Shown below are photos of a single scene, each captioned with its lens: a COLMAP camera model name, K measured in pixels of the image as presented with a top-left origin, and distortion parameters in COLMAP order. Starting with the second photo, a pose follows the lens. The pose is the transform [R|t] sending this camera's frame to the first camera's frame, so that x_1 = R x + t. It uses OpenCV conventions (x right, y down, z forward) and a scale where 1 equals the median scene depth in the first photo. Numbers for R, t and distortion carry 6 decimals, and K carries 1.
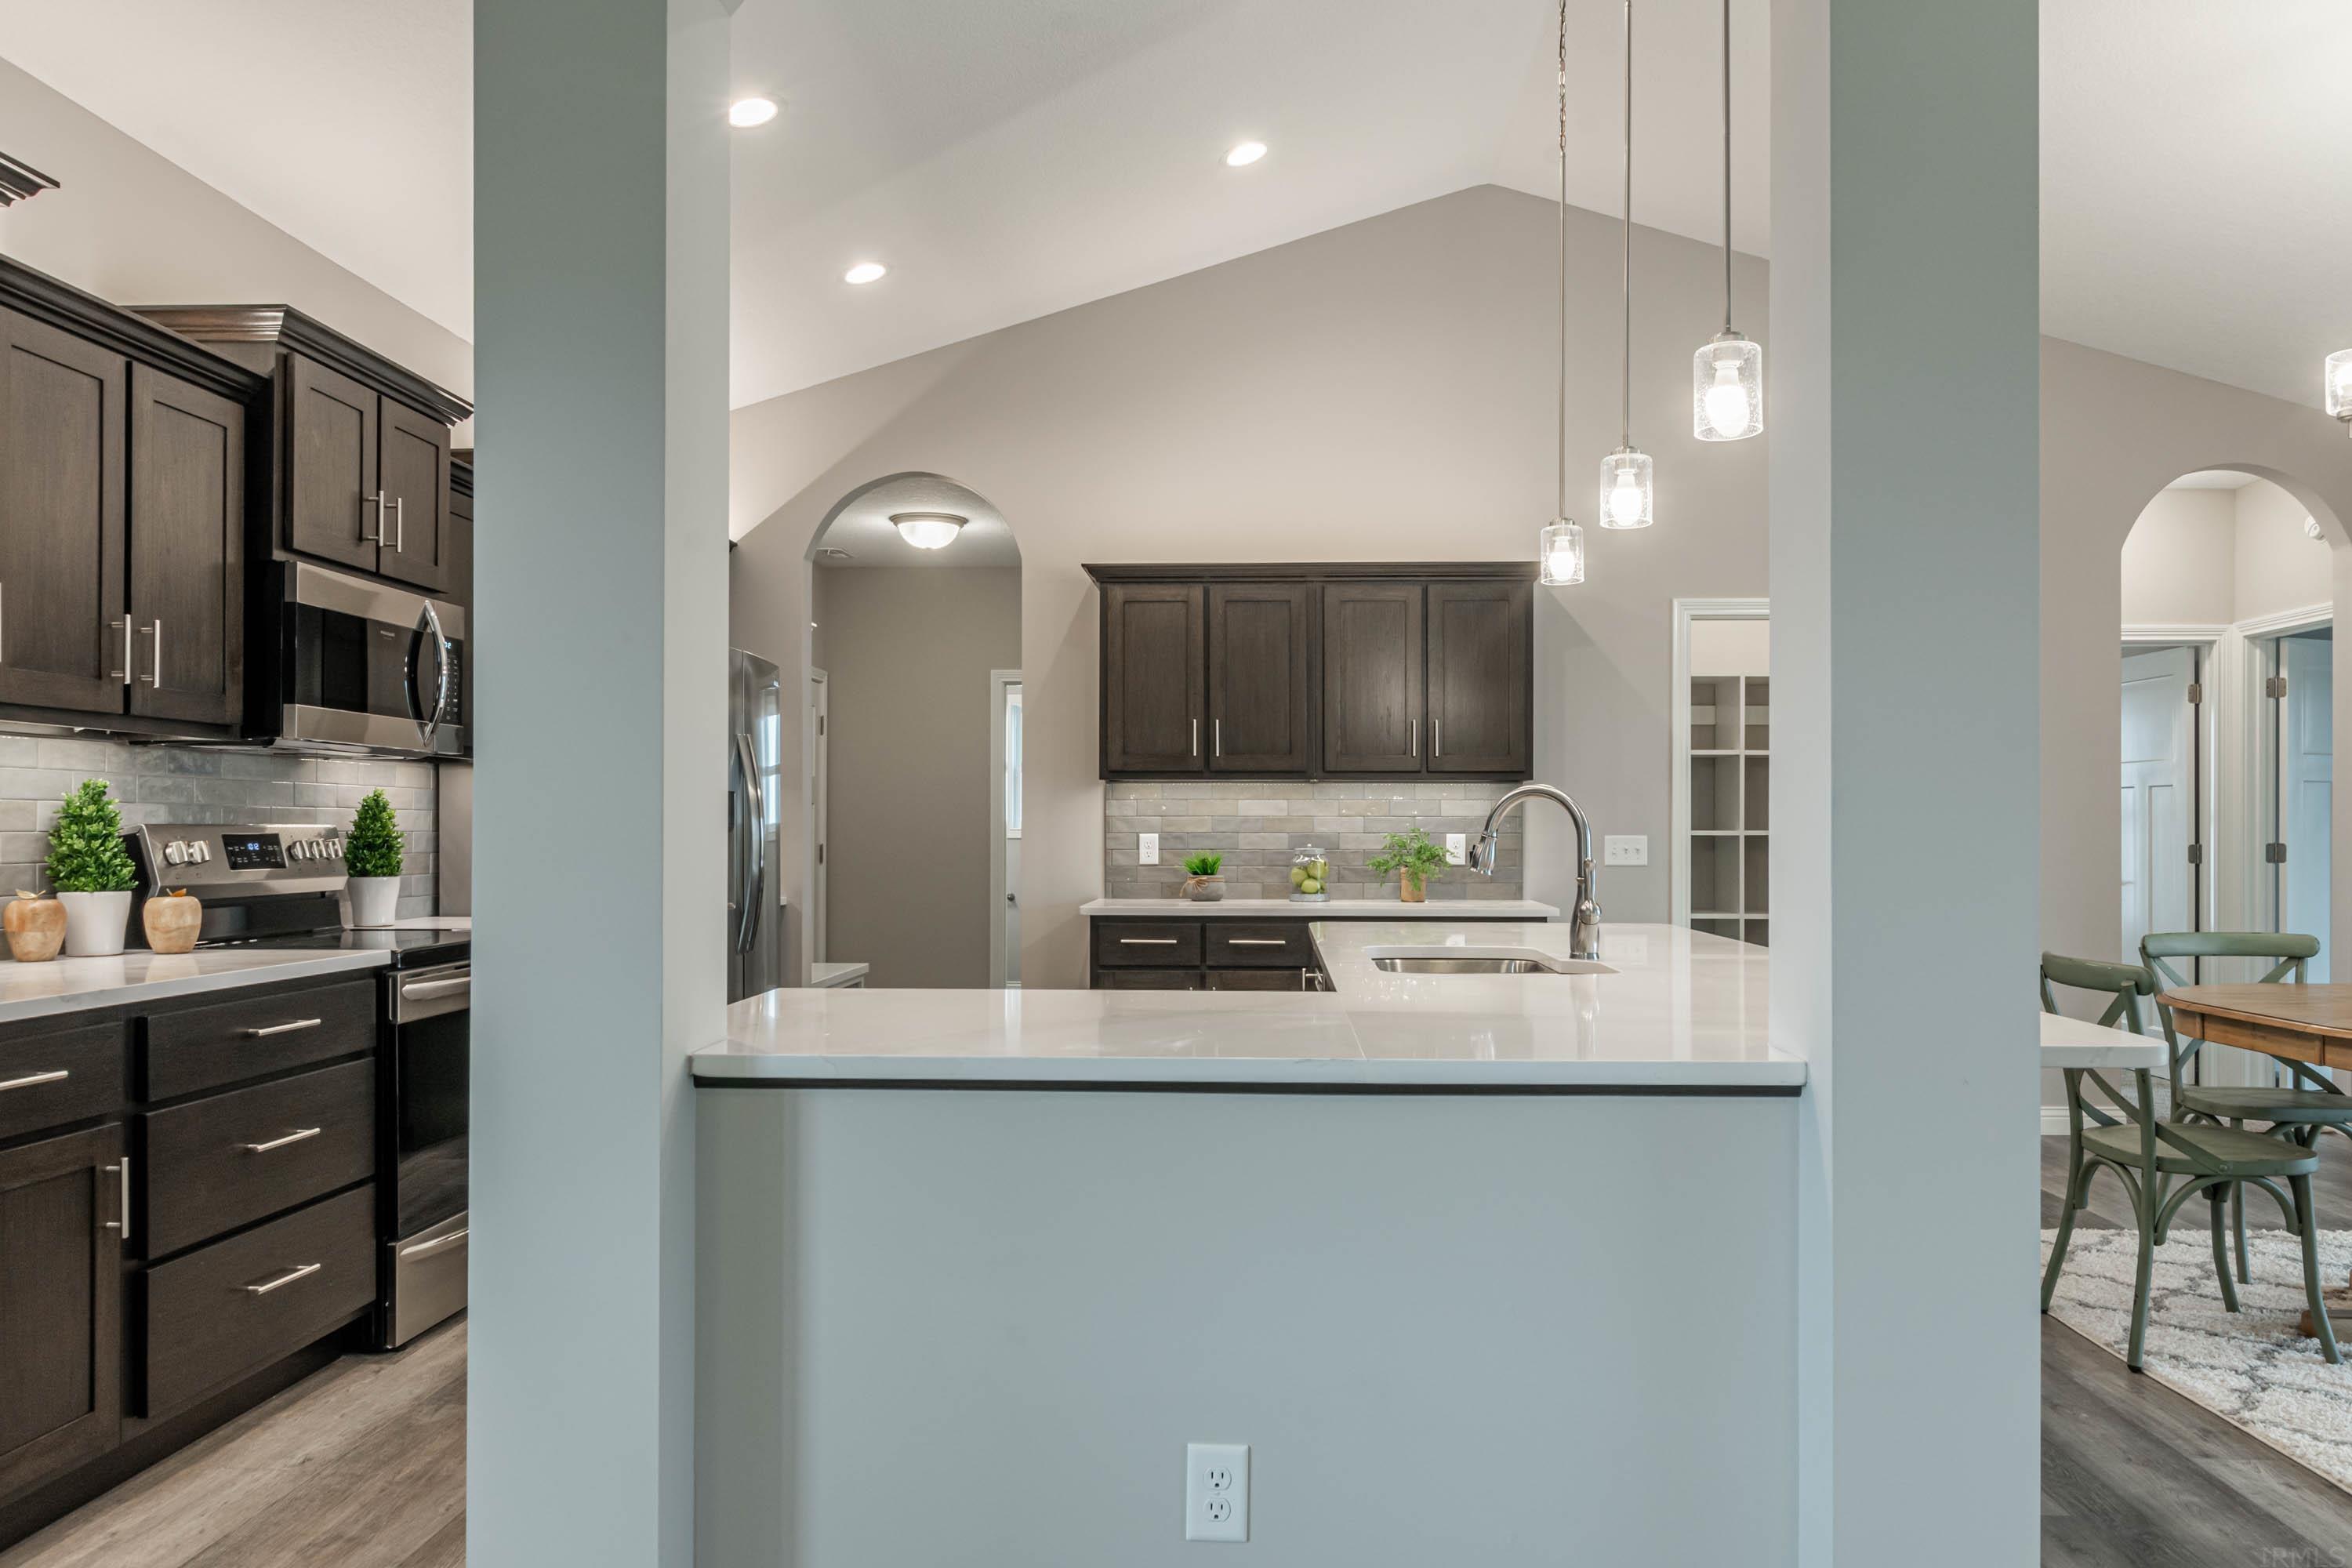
lens RADIAL K [[1579.7, 0, 1236.8], [0, 1579.7, 841.3], [0, 0, 1]] dist [-0.013073, -0.000535]
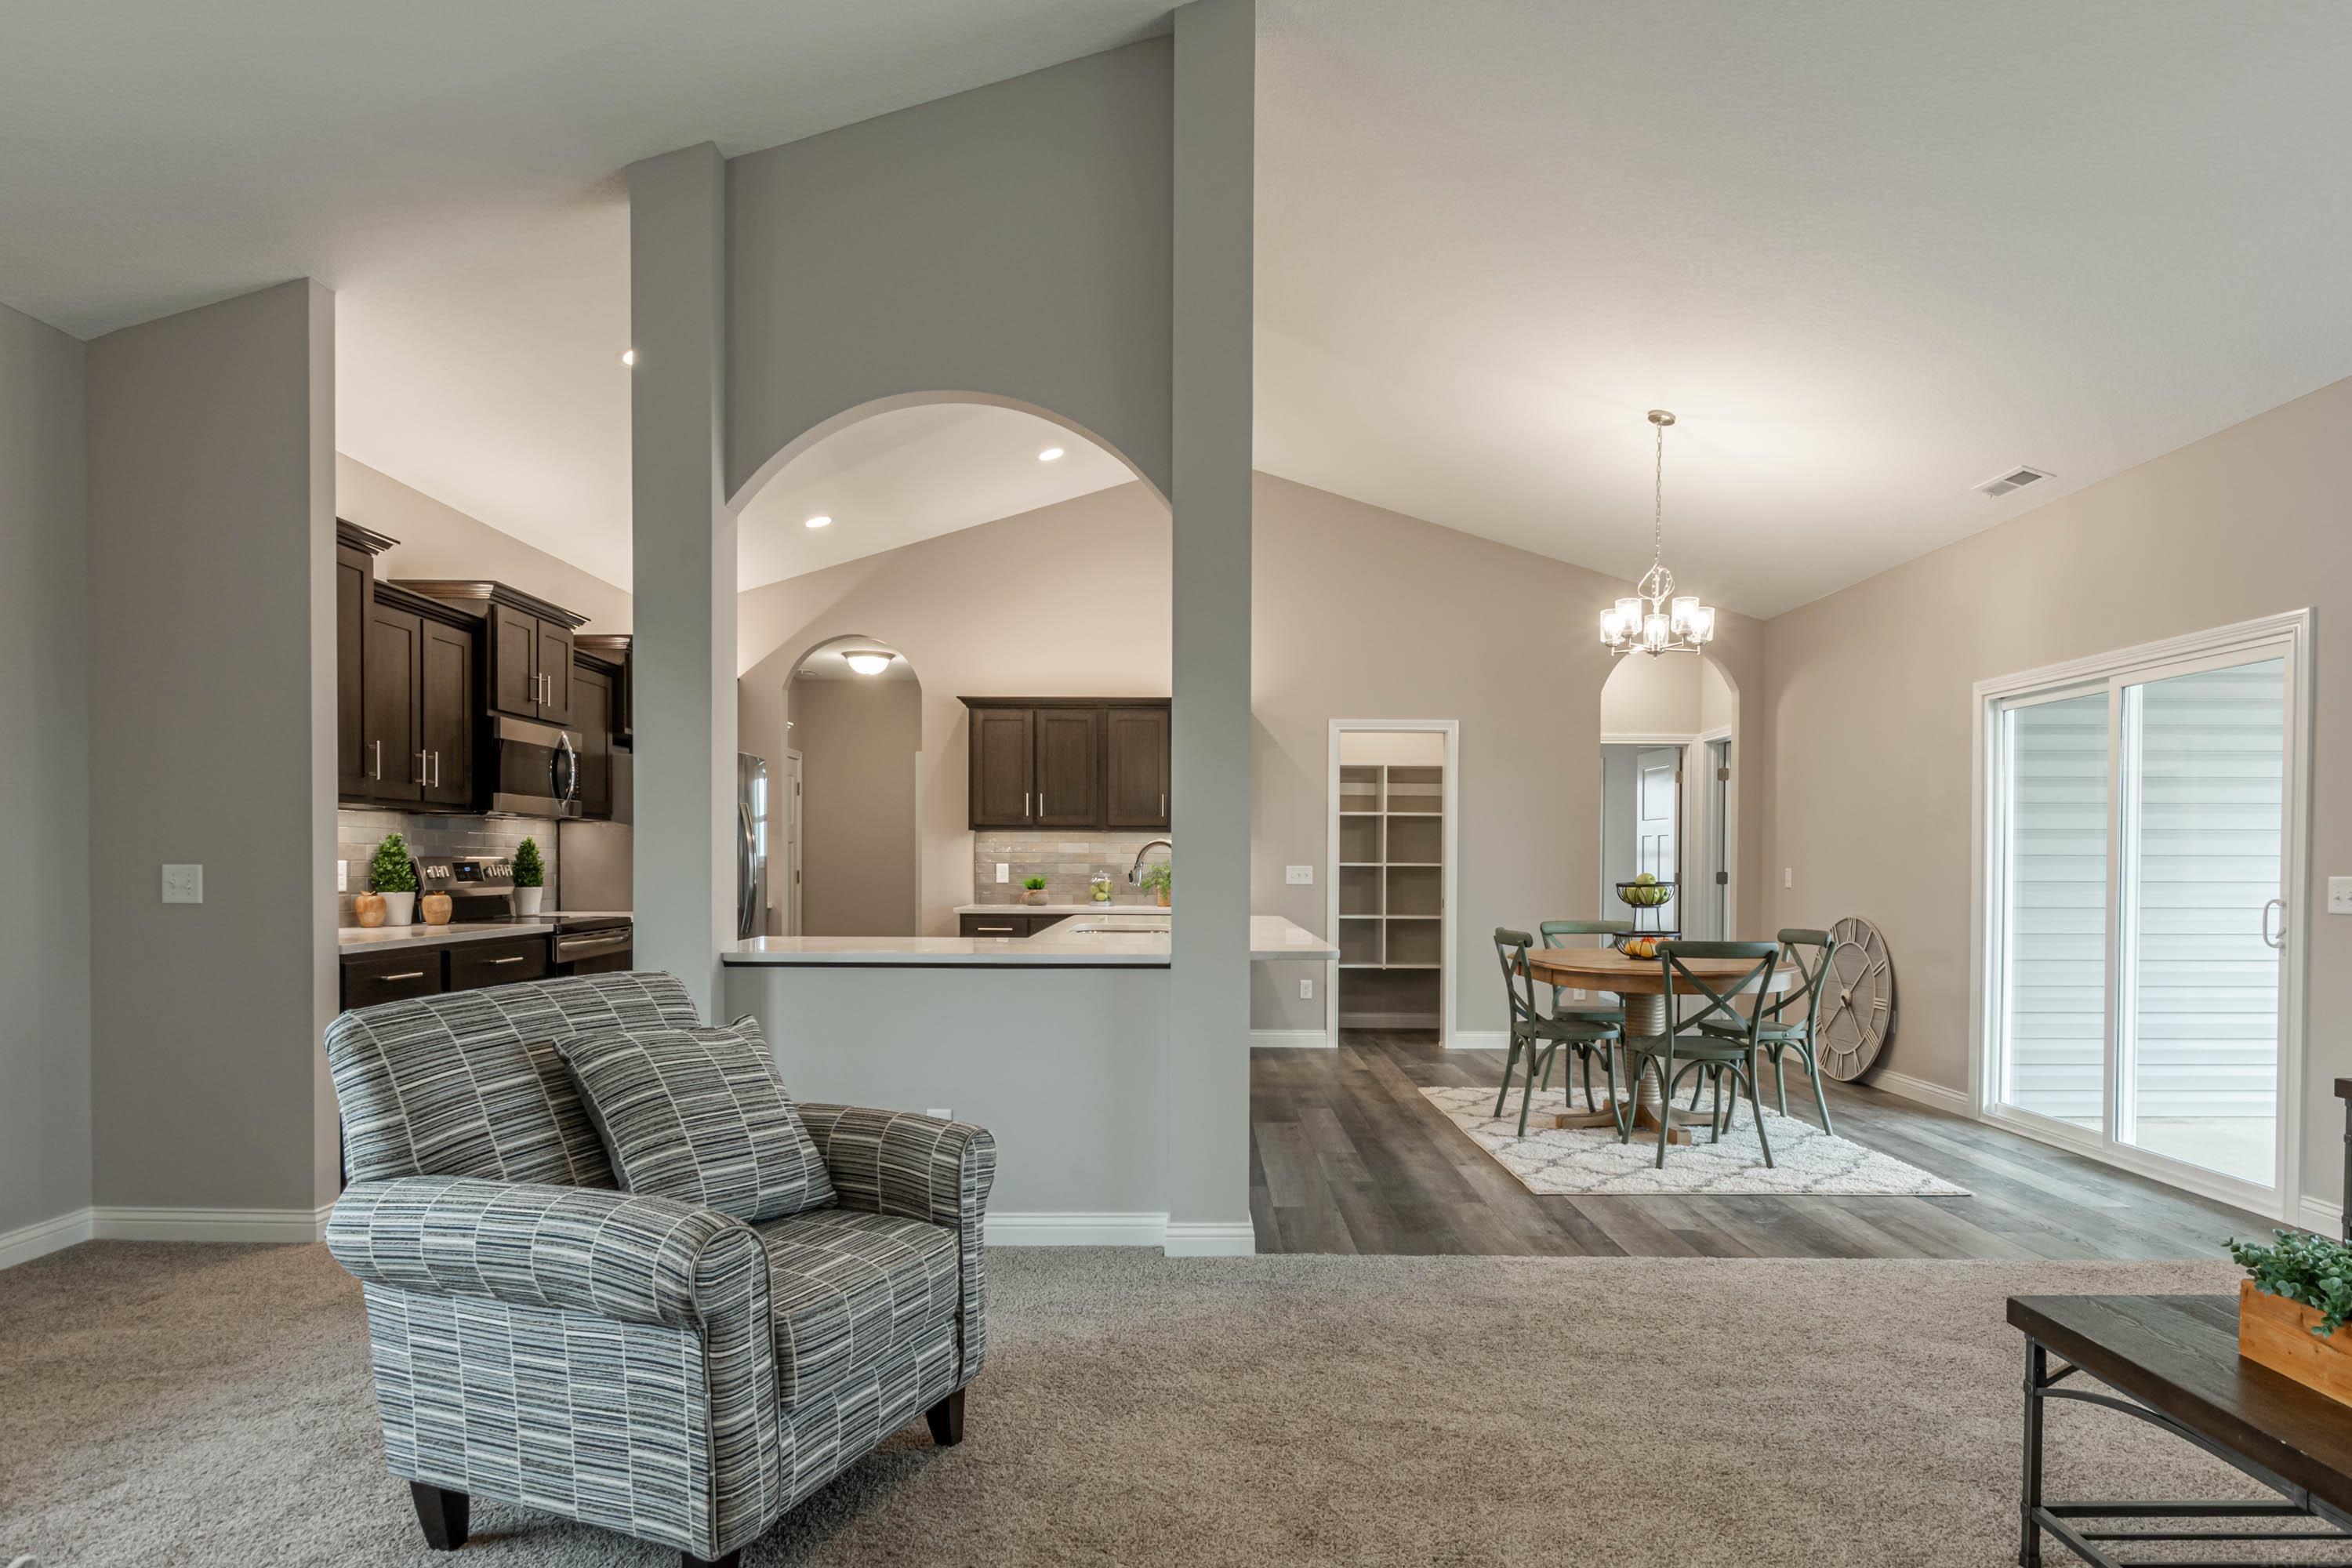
lens RADIAL K [[1296.2, 0, 1222.5], [0, 1296.2, 879.8], [0, 0, 1]] dist [-0.001870, -0.001025]
pose [[0.998641, 0.002624, 0.052050, 0.127705], [-0.003004, 0.999969, 0.007221, 0.001748], [-0.052029, -0.007367, 0.998618, -0.414604]]
